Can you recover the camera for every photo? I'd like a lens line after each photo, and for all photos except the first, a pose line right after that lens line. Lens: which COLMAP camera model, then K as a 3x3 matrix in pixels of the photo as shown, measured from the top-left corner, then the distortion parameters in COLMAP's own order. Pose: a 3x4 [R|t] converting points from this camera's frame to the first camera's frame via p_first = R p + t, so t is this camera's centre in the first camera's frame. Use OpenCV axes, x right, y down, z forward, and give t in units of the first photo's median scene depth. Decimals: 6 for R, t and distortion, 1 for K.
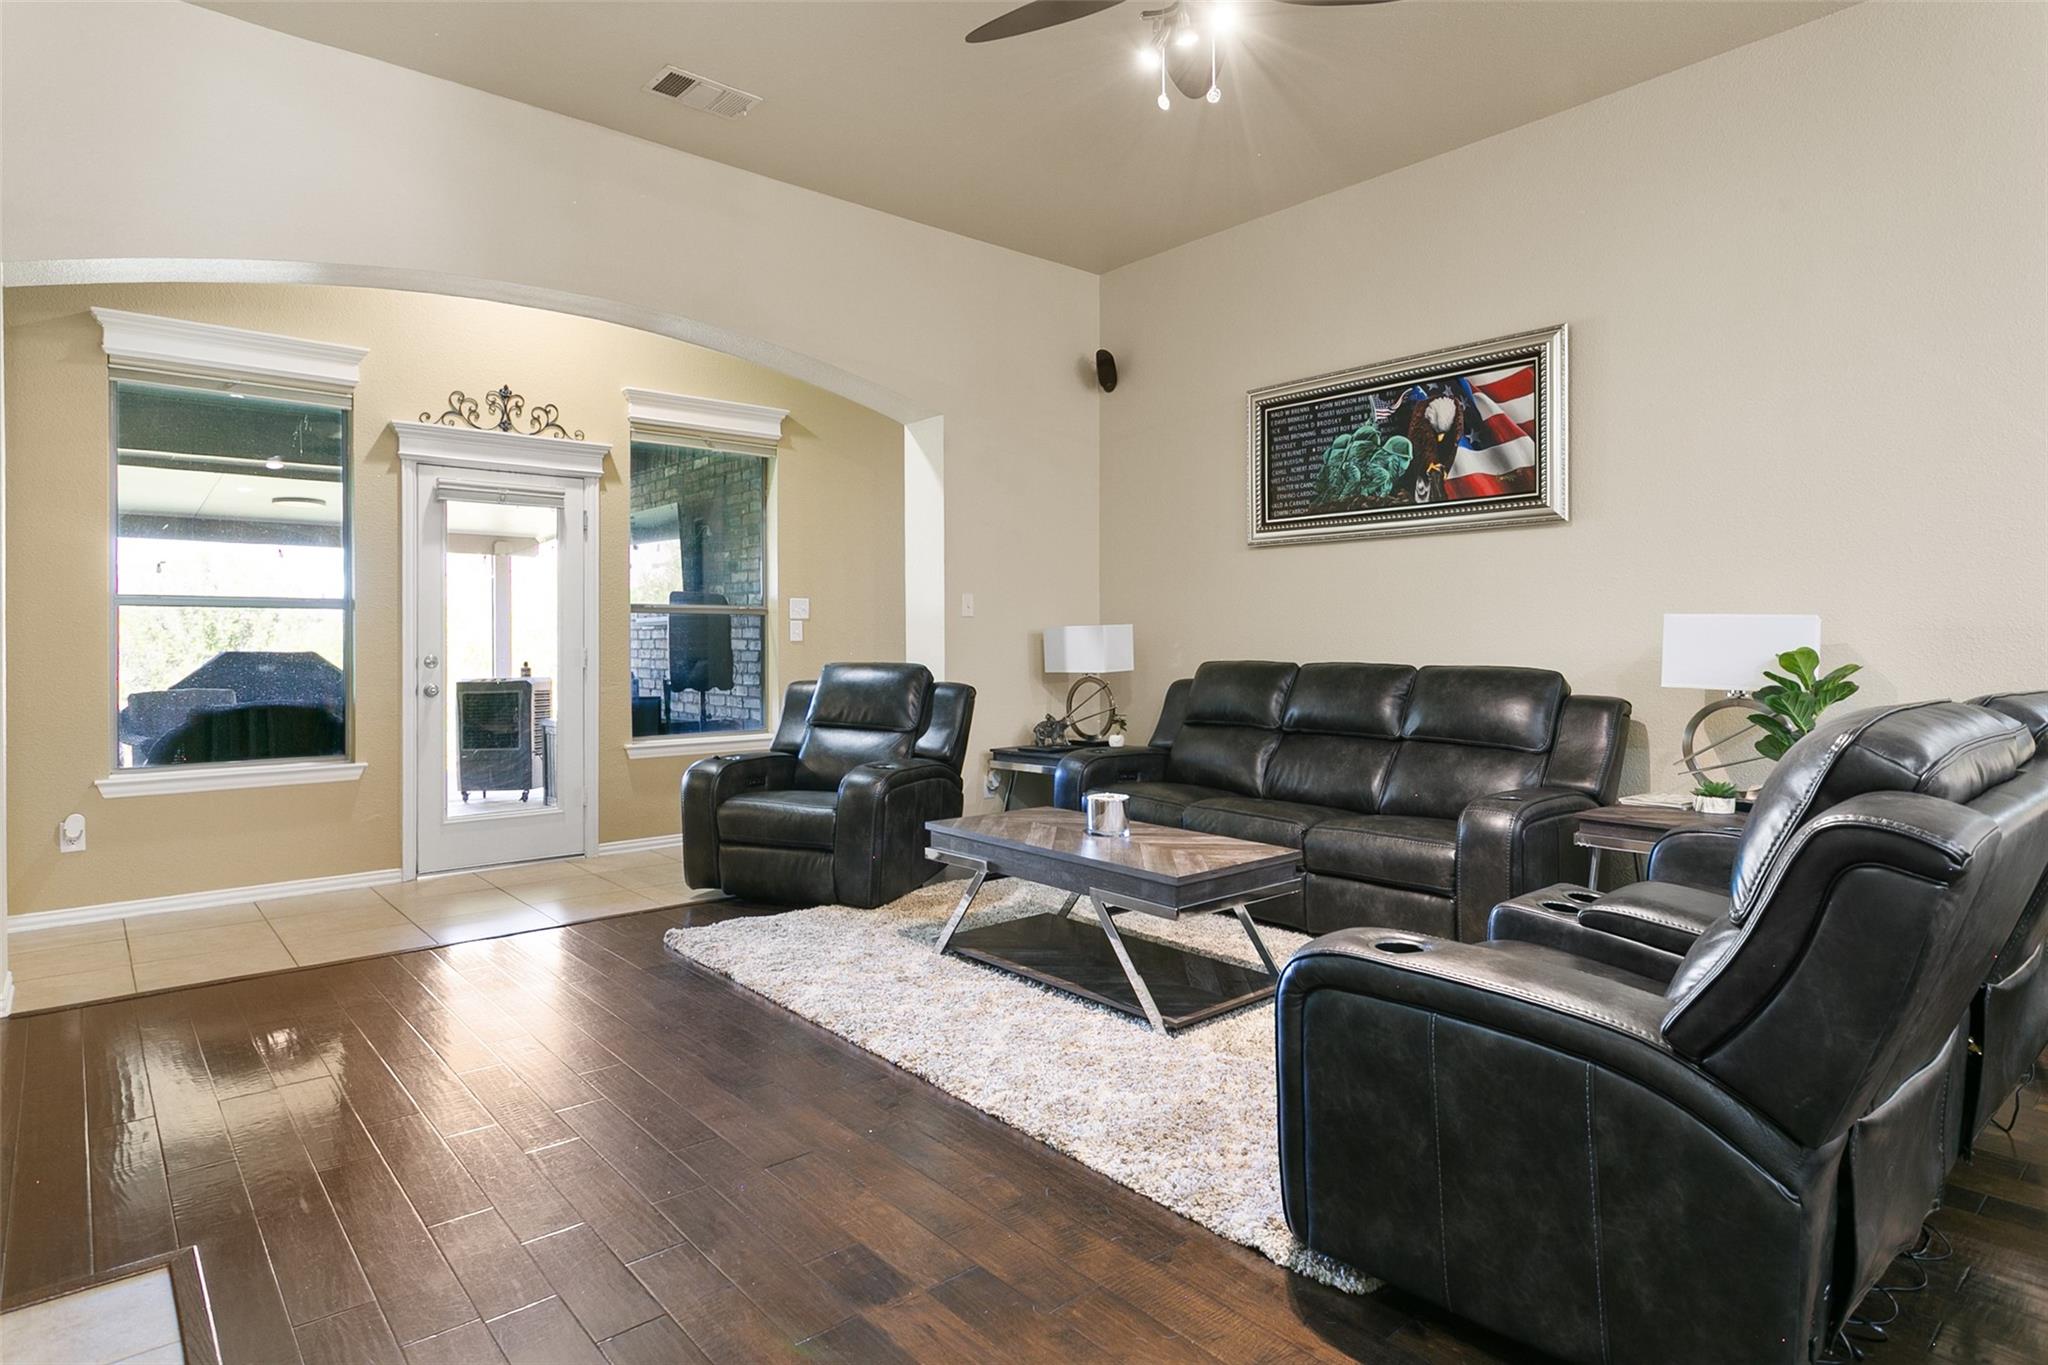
lens RADIAL K [[1114.6, 0, 1024.5], [0, 1114.6, 669.4], [0, 0, 1]] dist [-0.001761, -0.000076]
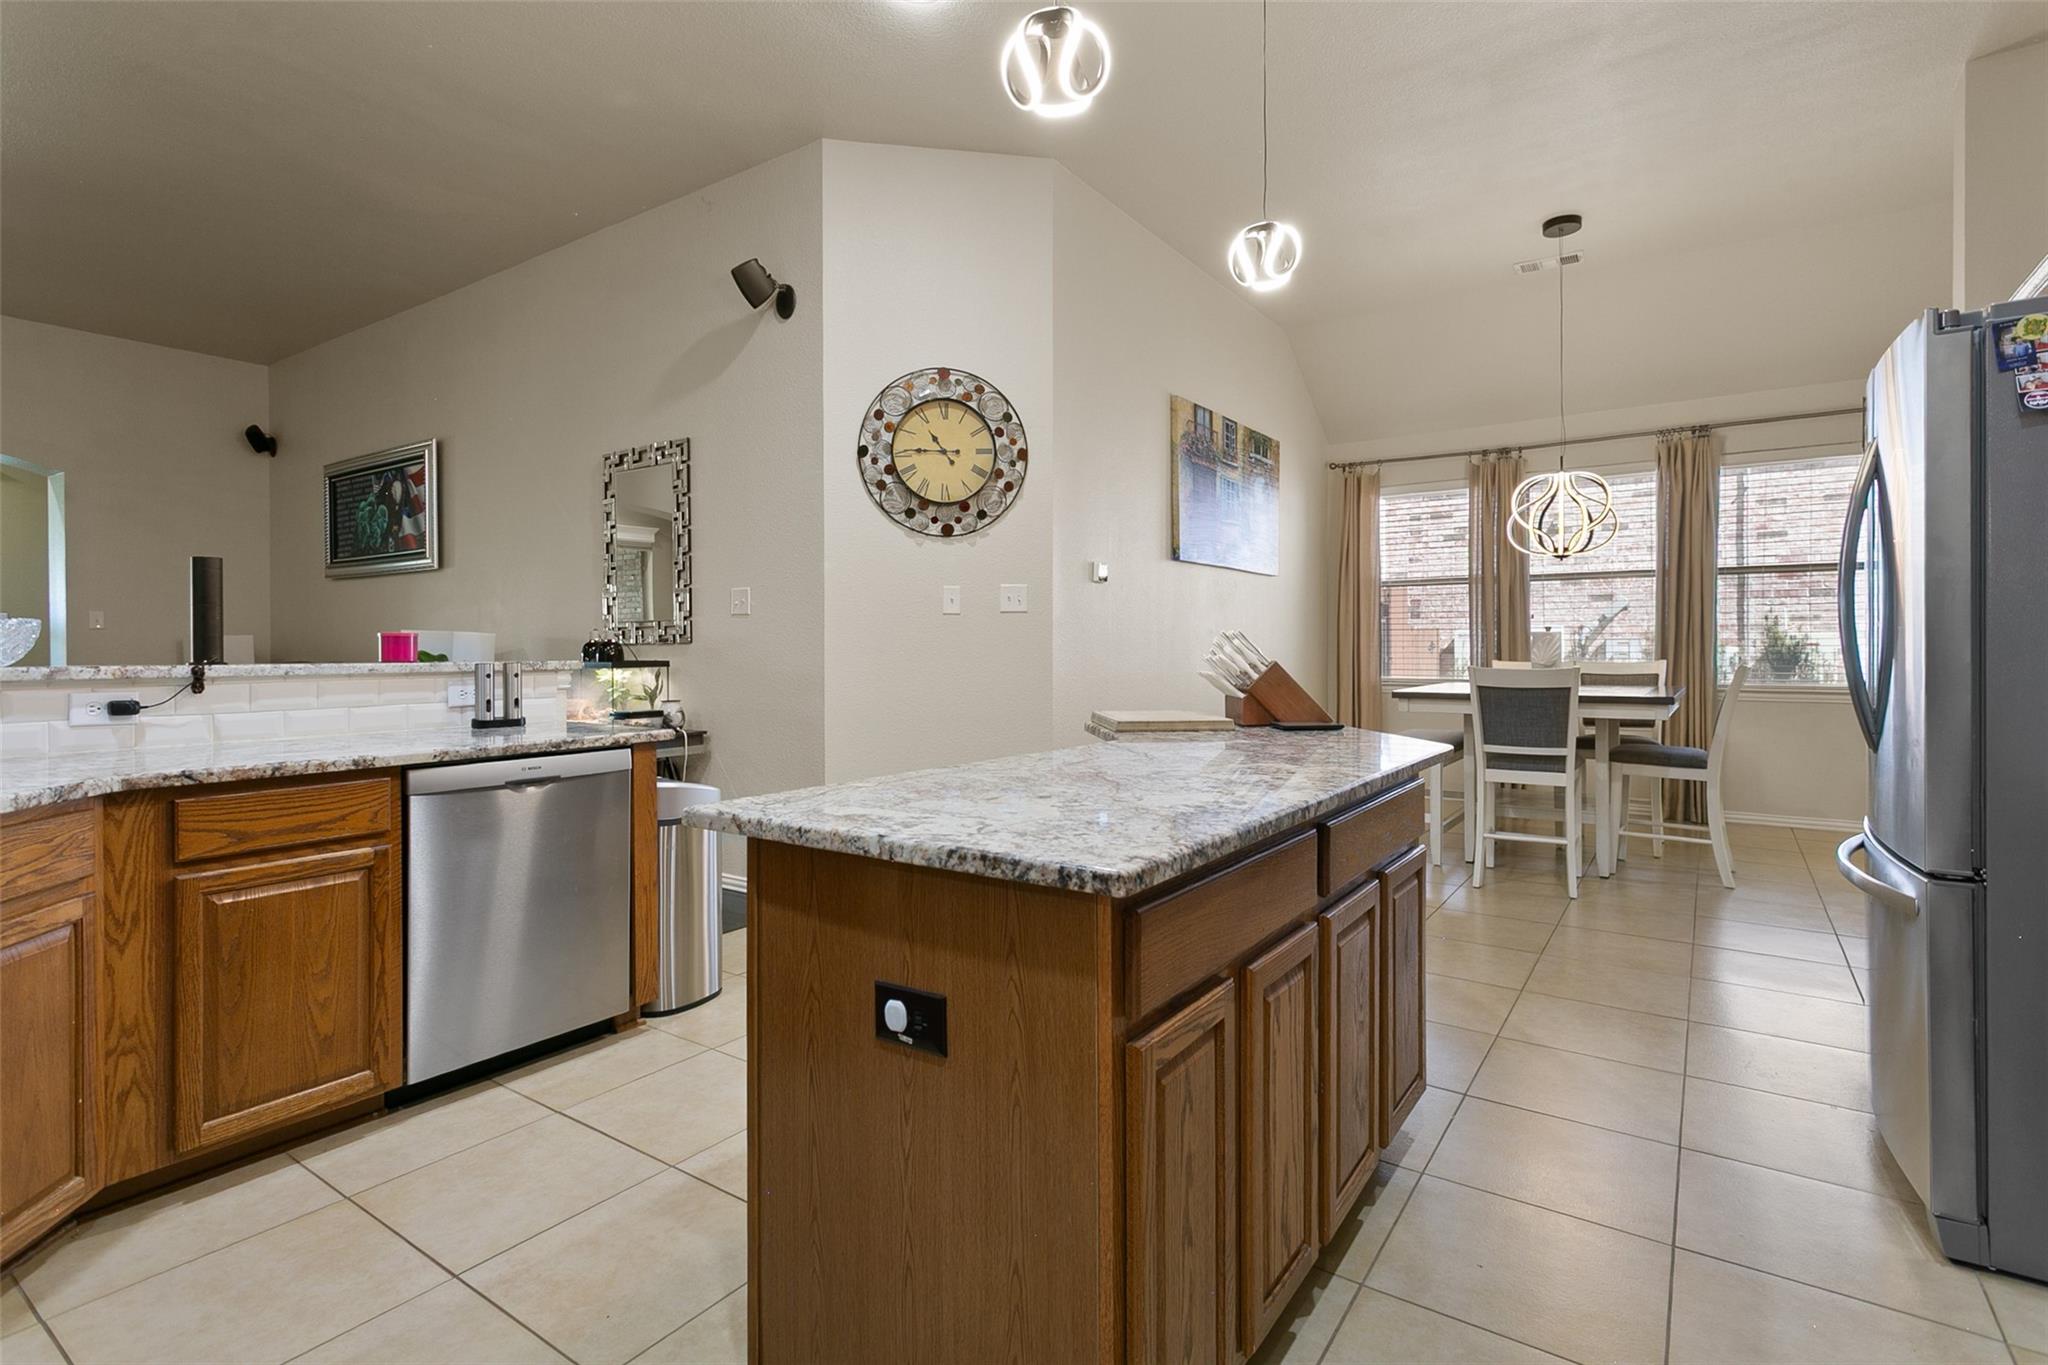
lens RADIAL K [[993.3, 0, 1024.0], [0, 993.3, 662.8], [0, 0, 1]] dist [0.003275, 0.000742]
pose [[0.968037, -0.006906, 0.250714, 0.809848], [0.008301, 0.999955, -0.004507, 0.007163], [-0.250671, 0.006444, 0.968051, -0.448586]]
